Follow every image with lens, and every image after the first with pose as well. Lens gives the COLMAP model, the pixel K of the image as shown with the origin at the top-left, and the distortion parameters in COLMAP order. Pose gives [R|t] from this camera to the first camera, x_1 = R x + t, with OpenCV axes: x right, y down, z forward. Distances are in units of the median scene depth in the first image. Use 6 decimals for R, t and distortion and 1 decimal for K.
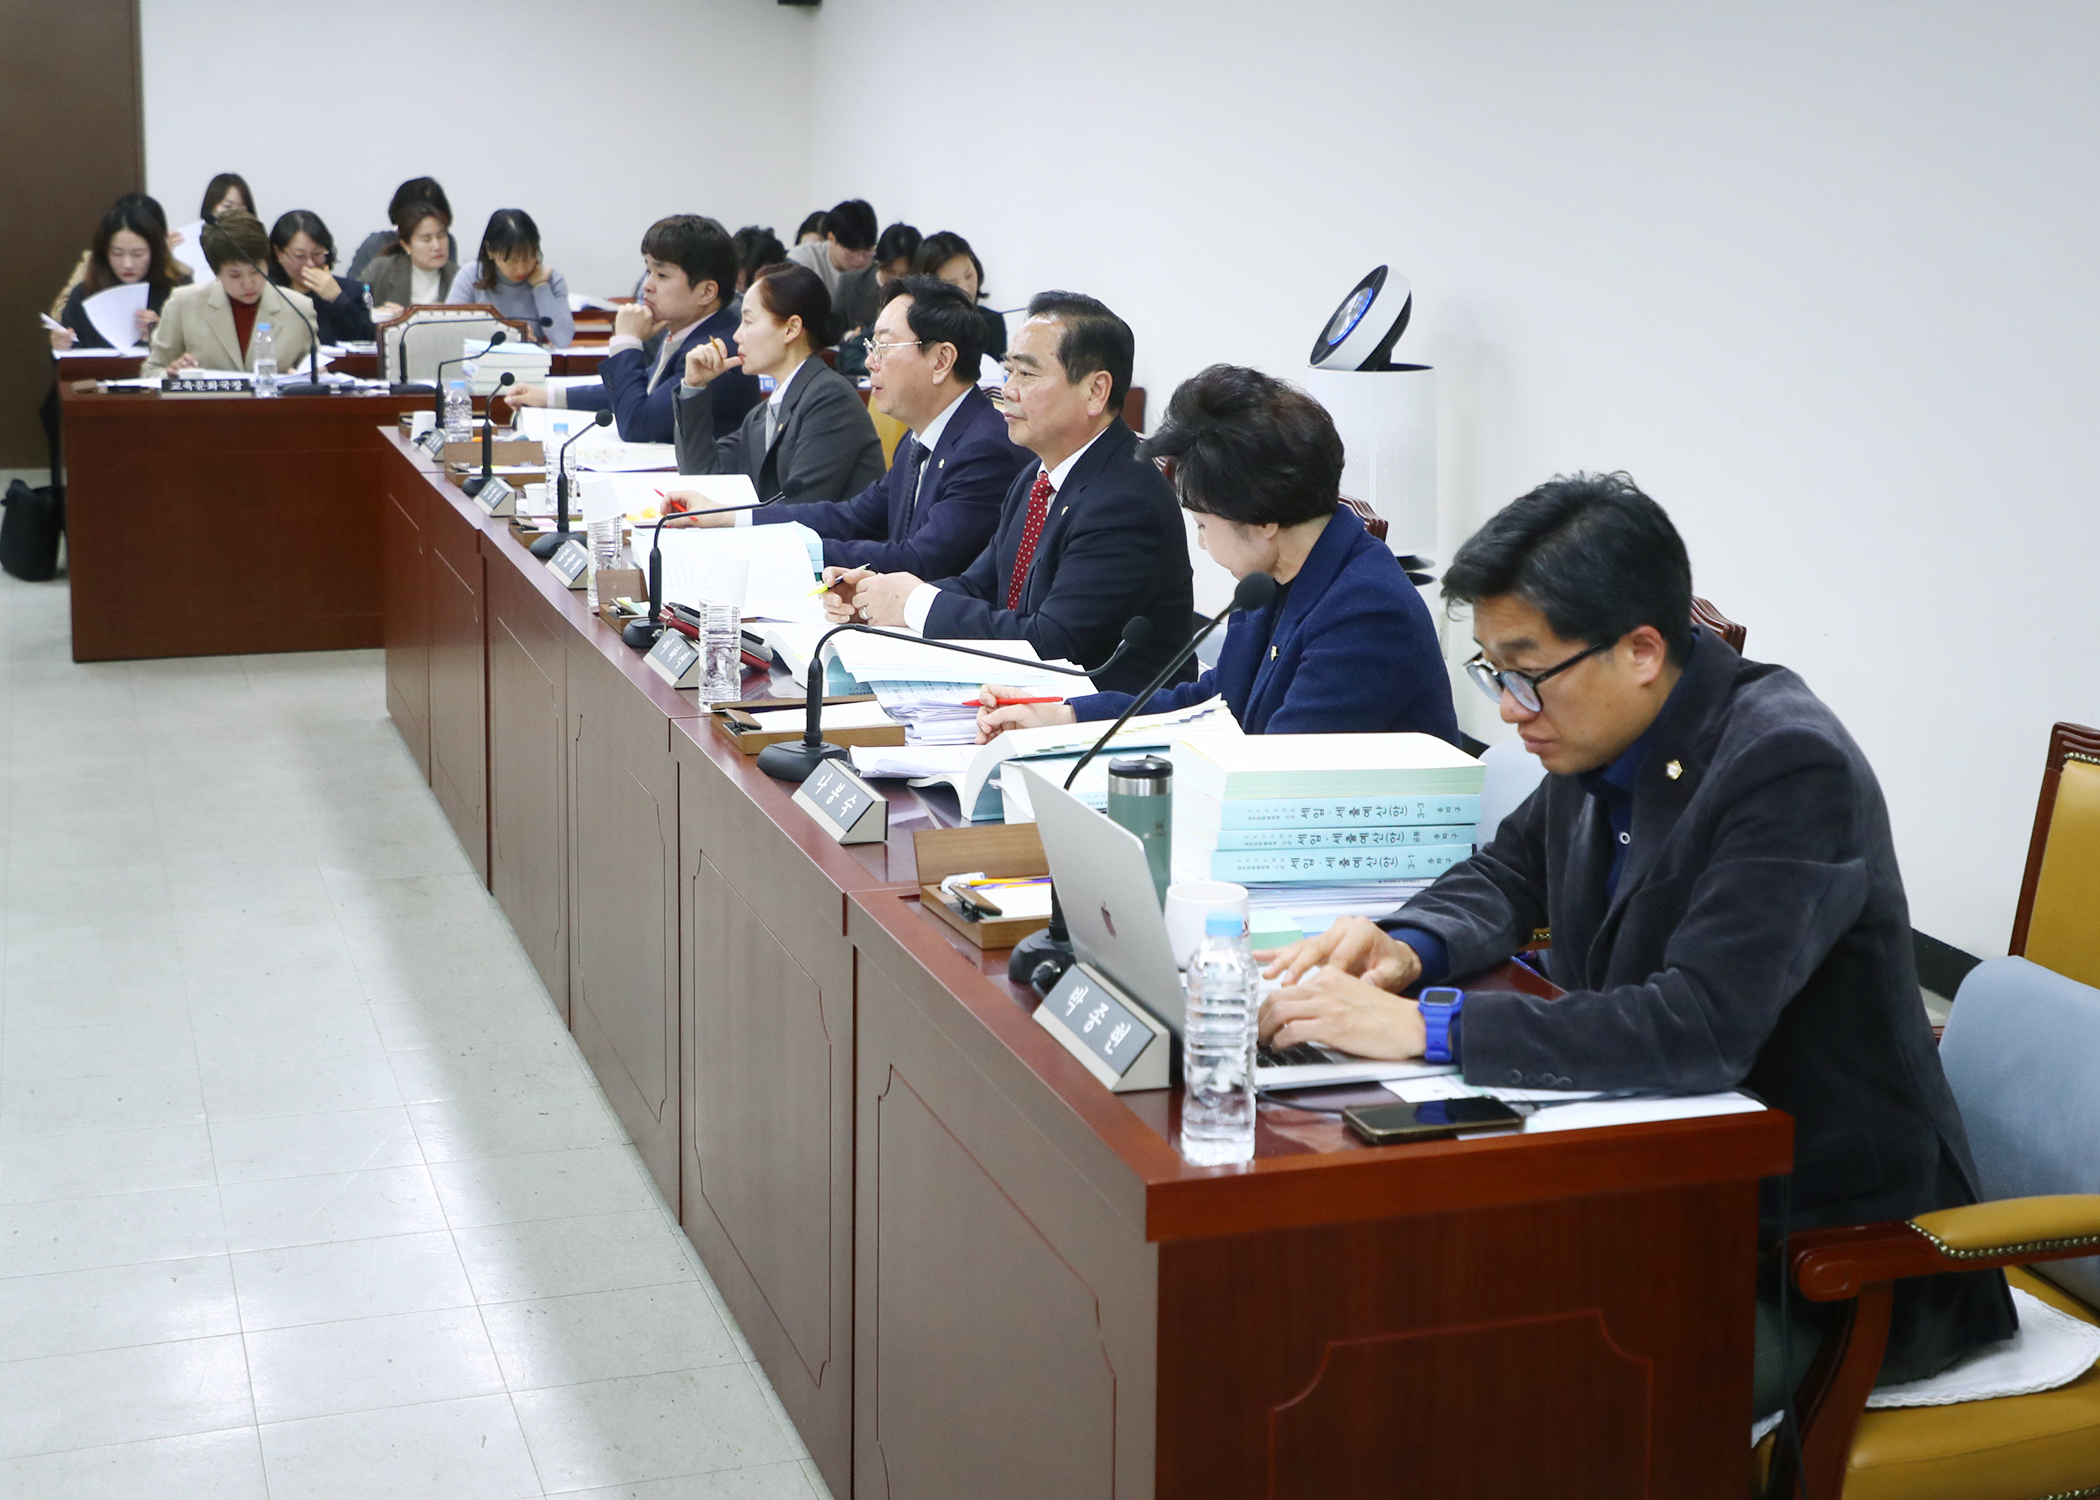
lens RADIAL K [[3230.6, 0, 1055.4], [0, 3230.6, 563.8], [0, 0, 1]] dist [0.721749, -2.389519]
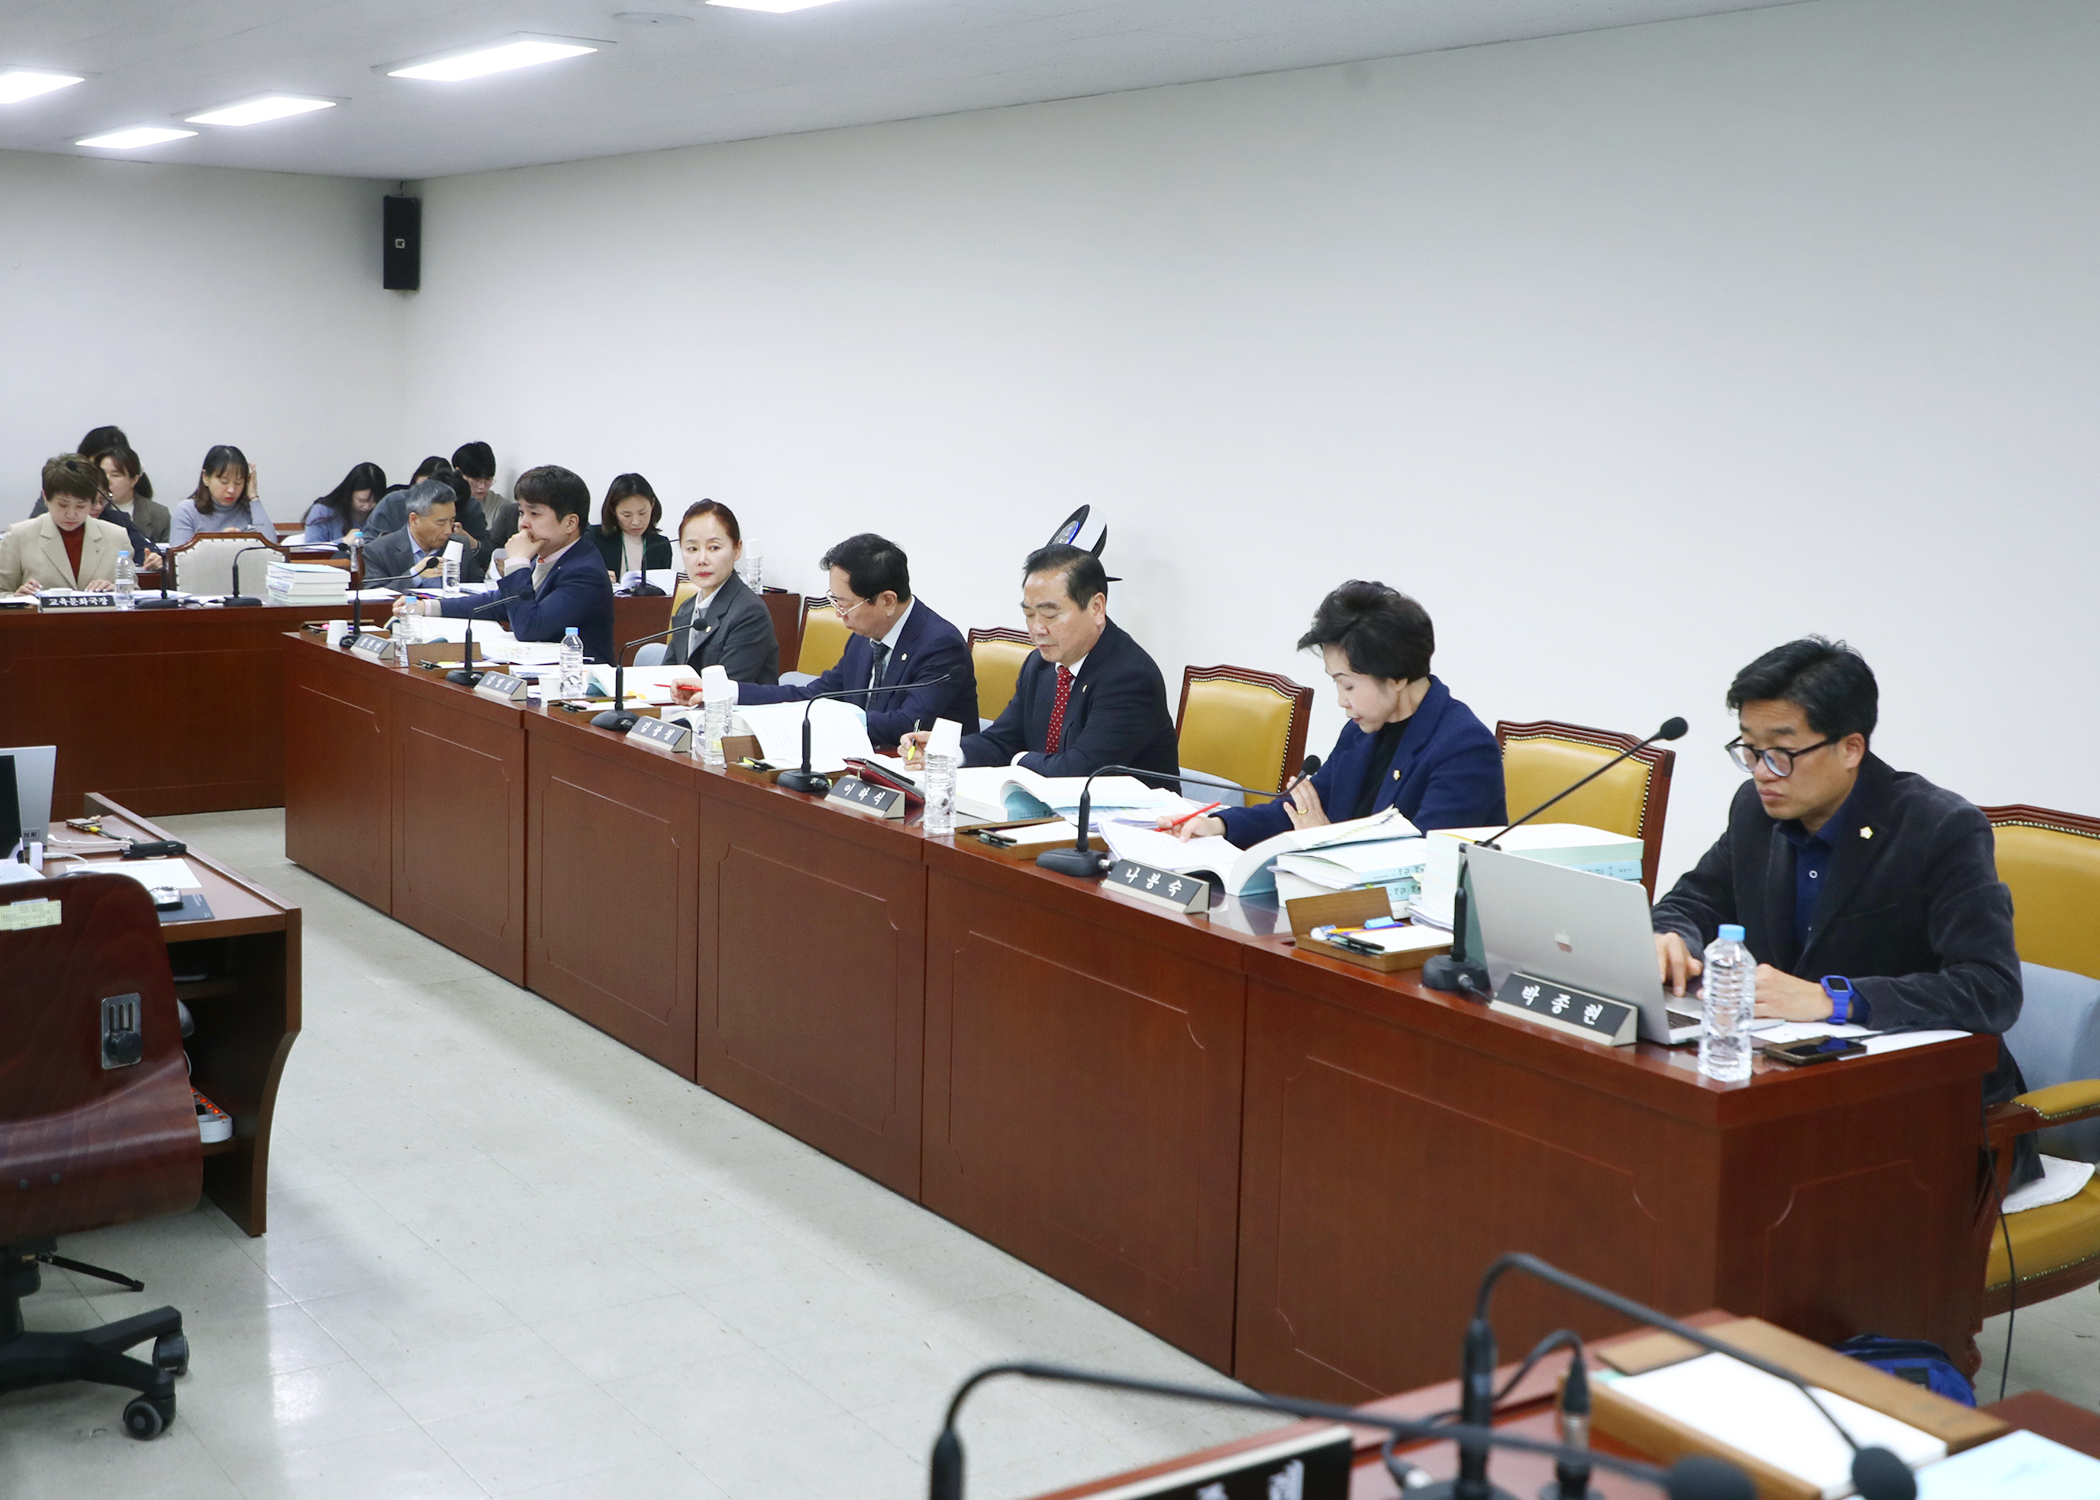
lens RADIAL K [[2632.1, 0, 1050.0], [0, 2632.1, 750.0], [0, 0, 1]] dist [0.224239, -0.023488]
pose [[0.961596, -0.025846, 0.273249, -0.217412], [0.024375, 0.999664, 0.008780, 0.000967], [-0.273384, -0.001782, 0.961903, -0.053192]]
